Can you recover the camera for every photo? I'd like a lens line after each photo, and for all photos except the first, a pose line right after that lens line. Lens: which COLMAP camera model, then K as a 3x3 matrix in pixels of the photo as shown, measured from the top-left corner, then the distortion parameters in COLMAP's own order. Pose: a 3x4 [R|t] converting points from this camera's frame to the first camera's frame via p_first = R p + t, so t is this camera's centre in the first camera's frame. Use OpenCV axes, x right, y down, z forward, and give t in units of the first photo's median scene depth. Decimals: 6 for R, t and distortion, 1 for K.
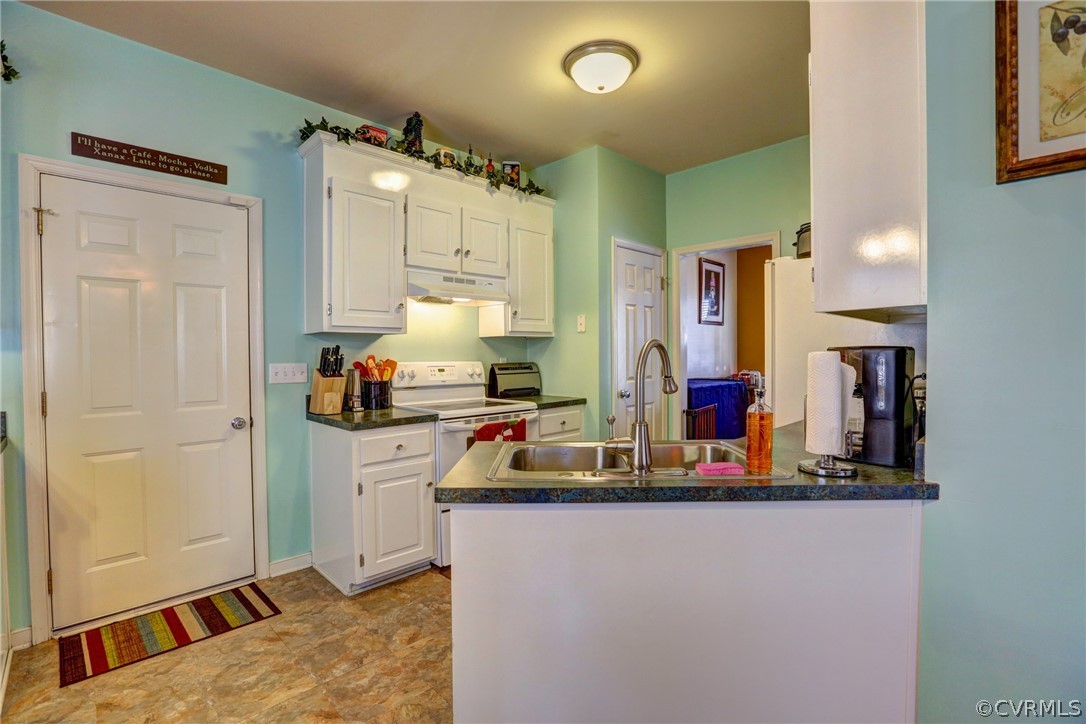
lens RADIAL K [[495.6, 0, 547.7], [0, 495.6, 359.8], [0, 0, 1]] dist [-0.049429, 0.016326]
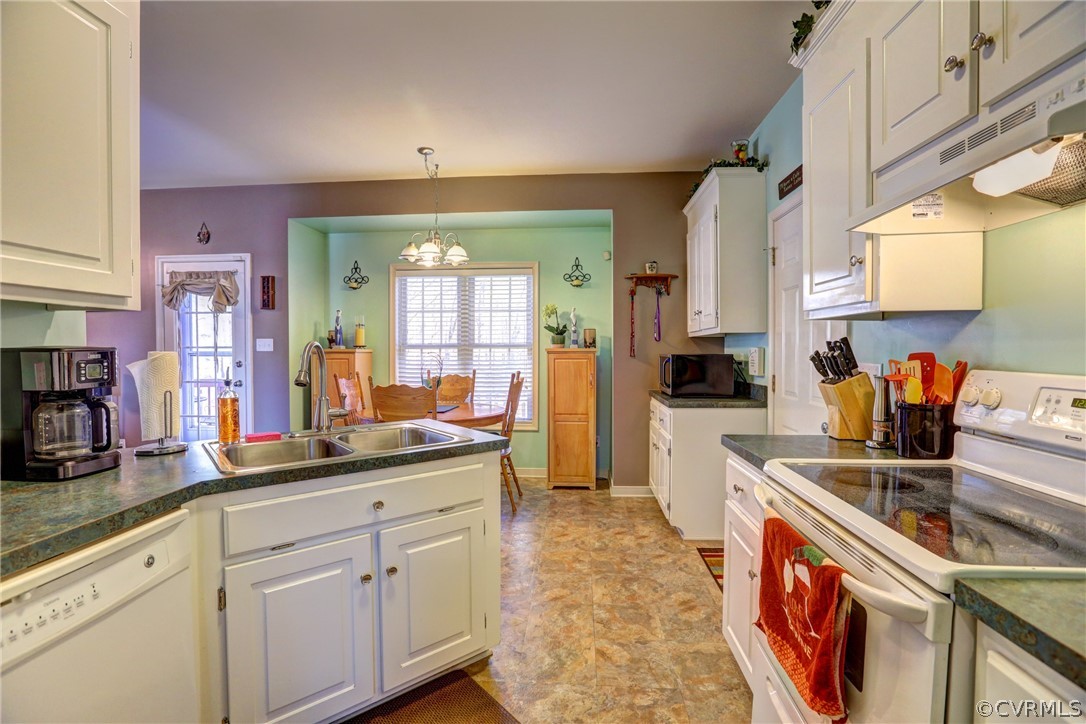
lens RADIAL K [[495.6, 0, 545.9], [0, 495.6, 362.4], [0, 0, 1]] dist [-0.049429, 0.016326]
pose [[-0.754937, 0.024680, -0.655333, 0.289772], [-0.004157, 0.999091, 0.042414, -0.020214], [0.655784, 0.034744, -0.754149, 1.151625]]
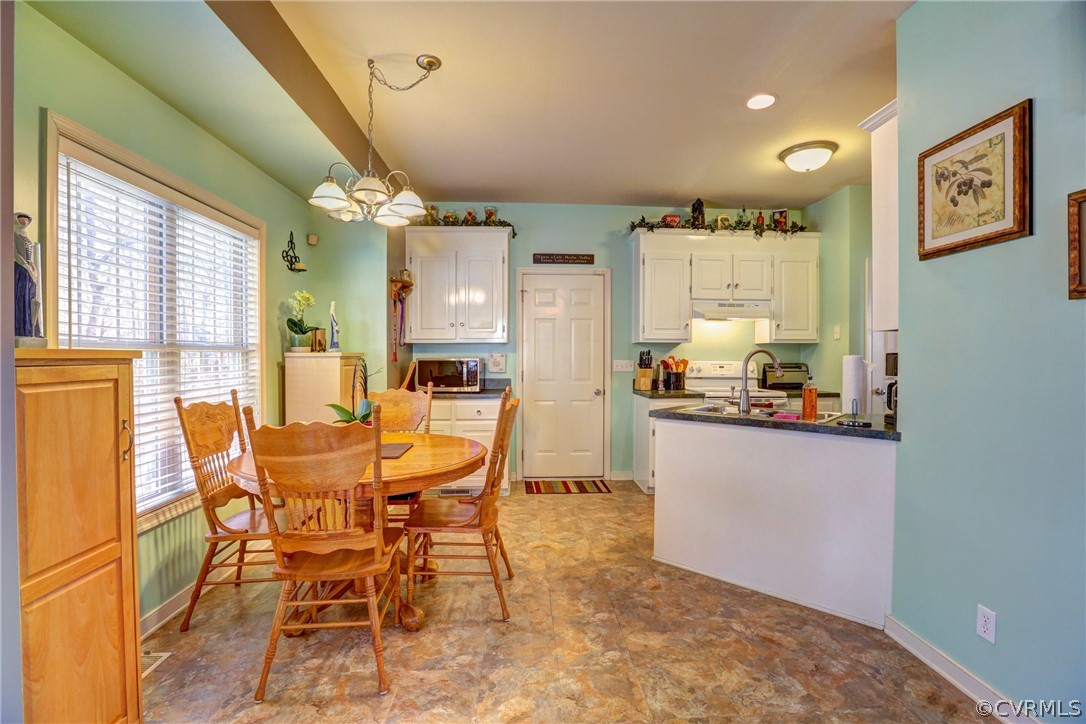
lens RADIAL K [[495.6, 0, 550.2], [0, 495.6, 359.9], [0, 0, 1]] dist [-0.049429, 0.016326]
pose [[0.748448, 0.014646, -0.663032, 0.417351], [-0.017216, 0.999848, 0.002651, 0.005722], [0.662970, 0.009431, 0.748587, -0.466256]]
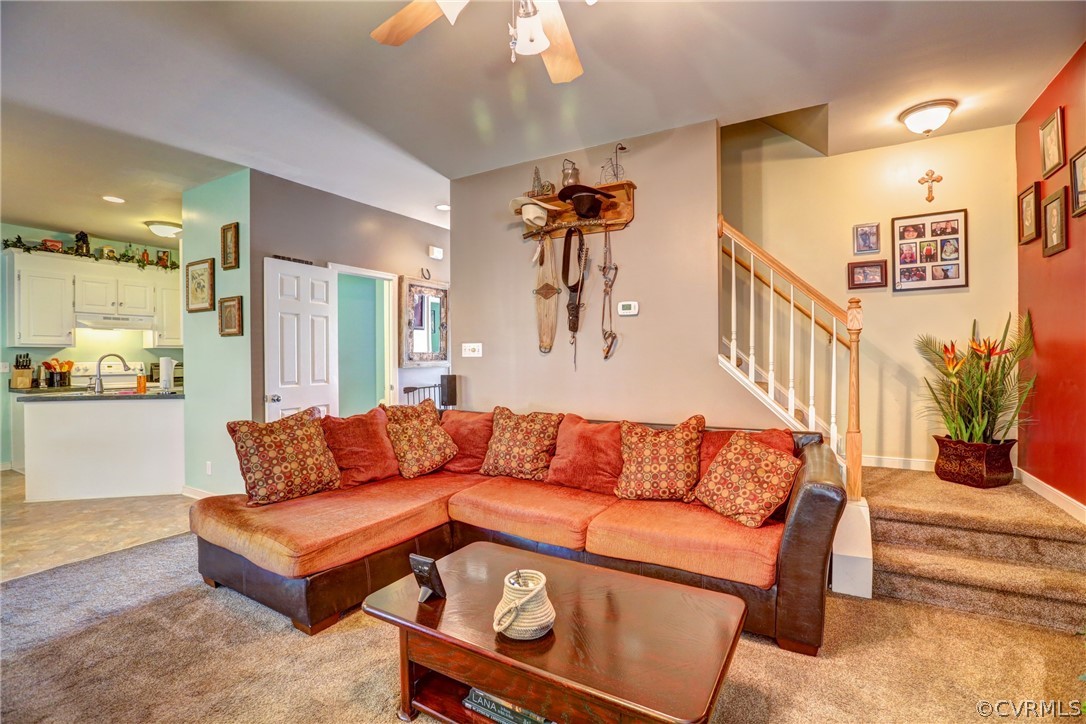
lens RADIAL K [[495.6, 0, 551.2], [0, 495.6, 359.6], [0, 0, 1]] dist [-0.049429, 0.016326]
pose [[0.965195, 0.000478, 0.261530, 1.022154], [0.001480, 0.999972, -0.007289, 0.012020], [-0.261527, 0.007422, 0.965168, -1.299157]]
